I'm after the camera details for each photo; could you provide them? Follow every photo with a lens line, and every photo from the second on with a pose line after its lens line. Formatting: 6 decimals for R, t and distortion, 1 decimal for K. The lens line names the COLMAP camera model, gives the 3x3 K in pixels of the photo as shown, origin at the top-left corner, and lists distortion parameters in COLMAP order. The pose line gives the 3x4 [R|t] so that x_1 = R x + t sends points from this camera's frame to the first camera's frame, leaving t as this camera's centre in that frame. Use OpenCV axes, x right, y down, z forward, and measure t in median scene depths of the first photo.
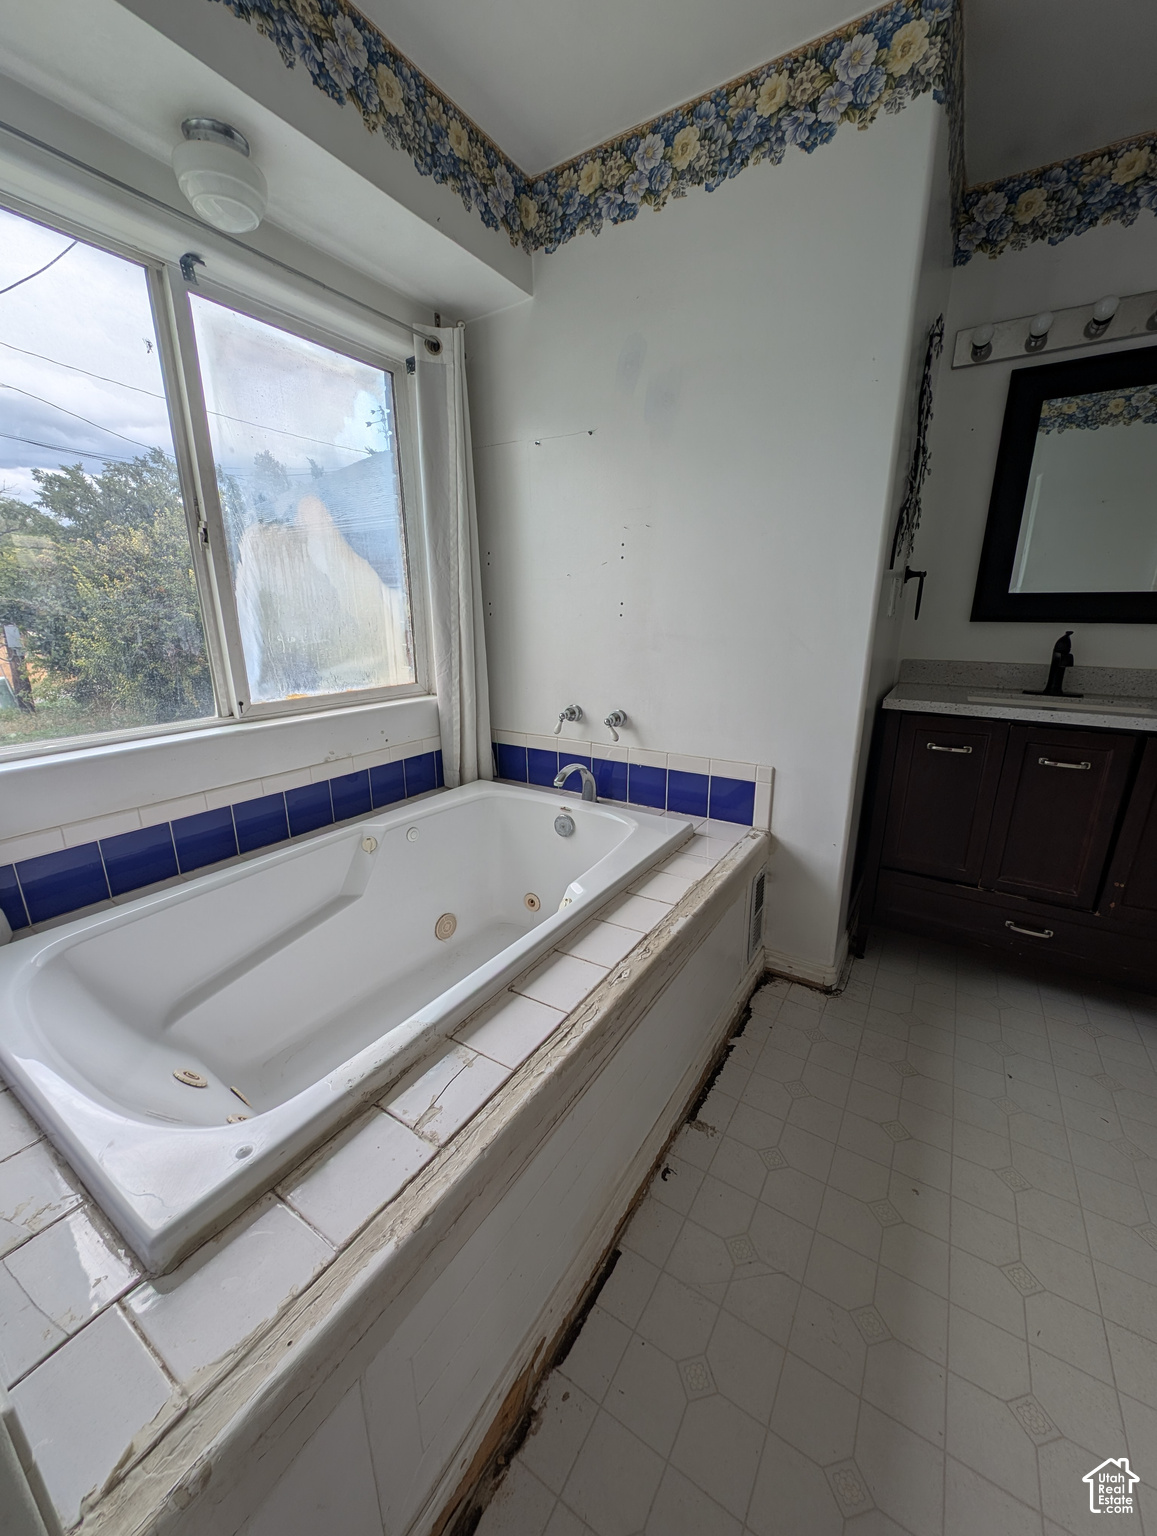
lens RADIAL K [[581.9, 0, 584.1], [0, 581.9, 769.7], [0, 0, 1]] dist [0.001661, -0.000528]
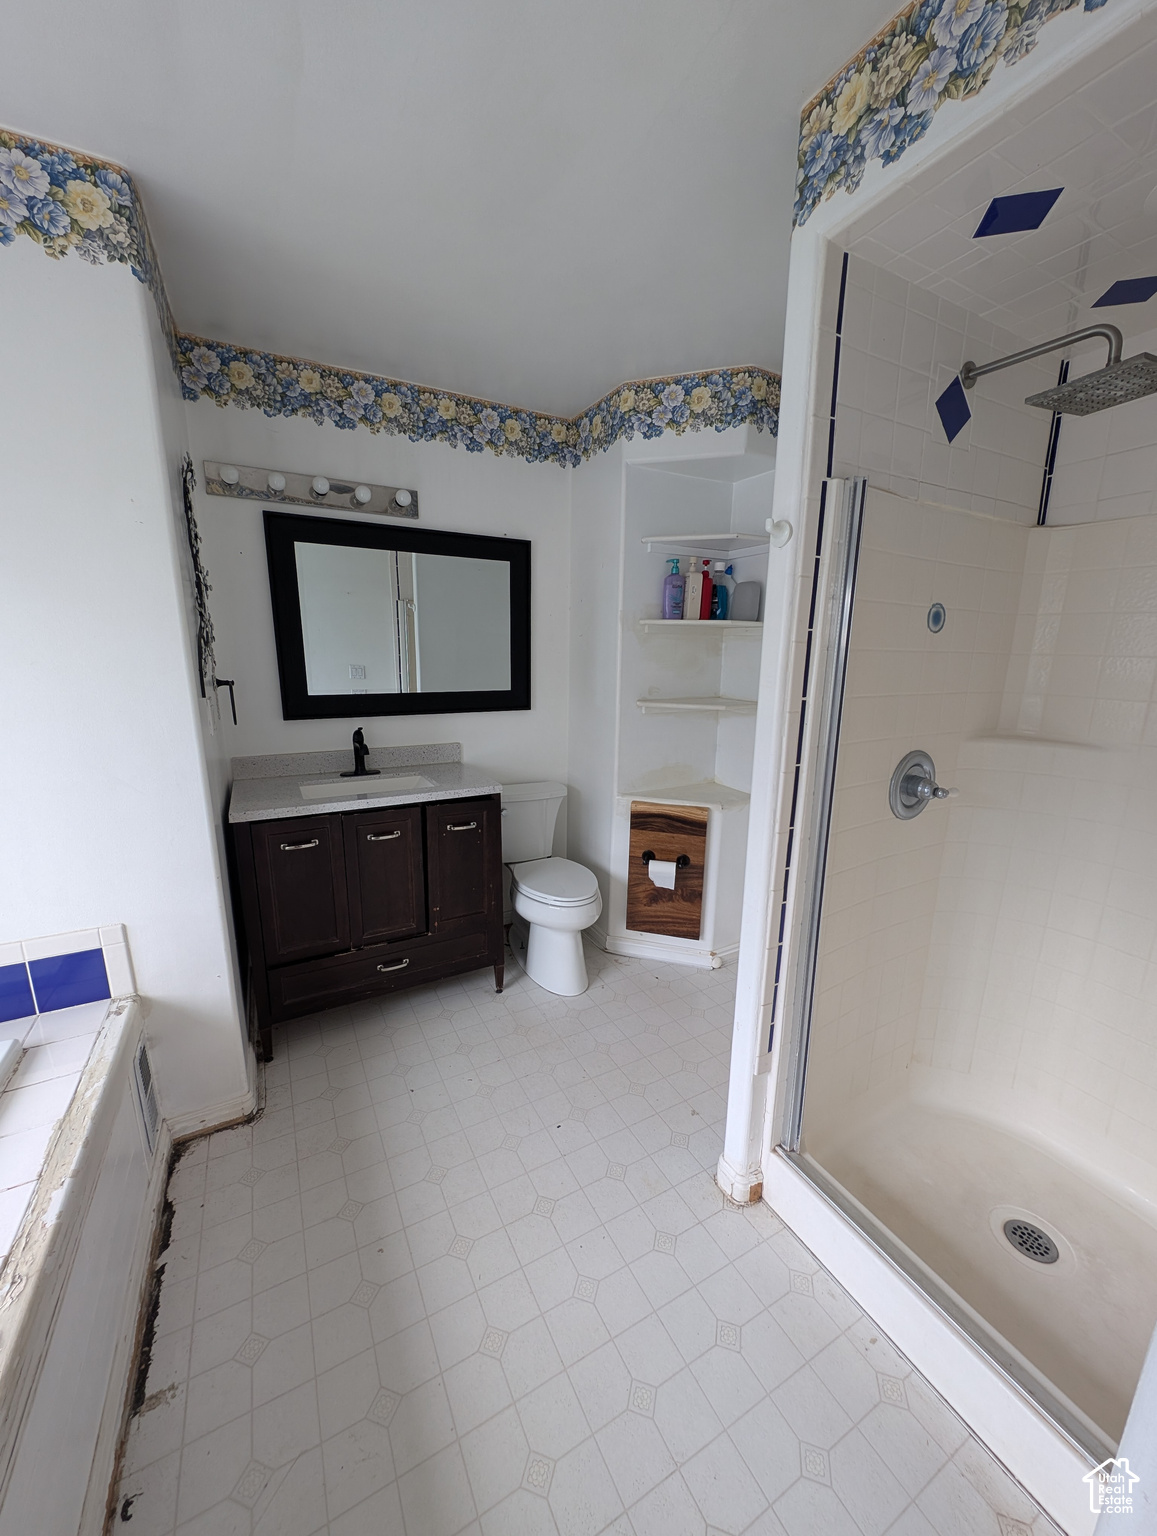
lens RADIAL K [[581.9, 0, 572.8], [0, 581.9, 771.8], [0, 0, 1]] dist [0.001661, -0.000528]
pose [[0.496414, -0.180416, 0.849131, -0.034614], [0.220811, 0.972234, 0.077483, -0.143301], [-0.839533, 0.149034, 0.522468, -0.043209]]
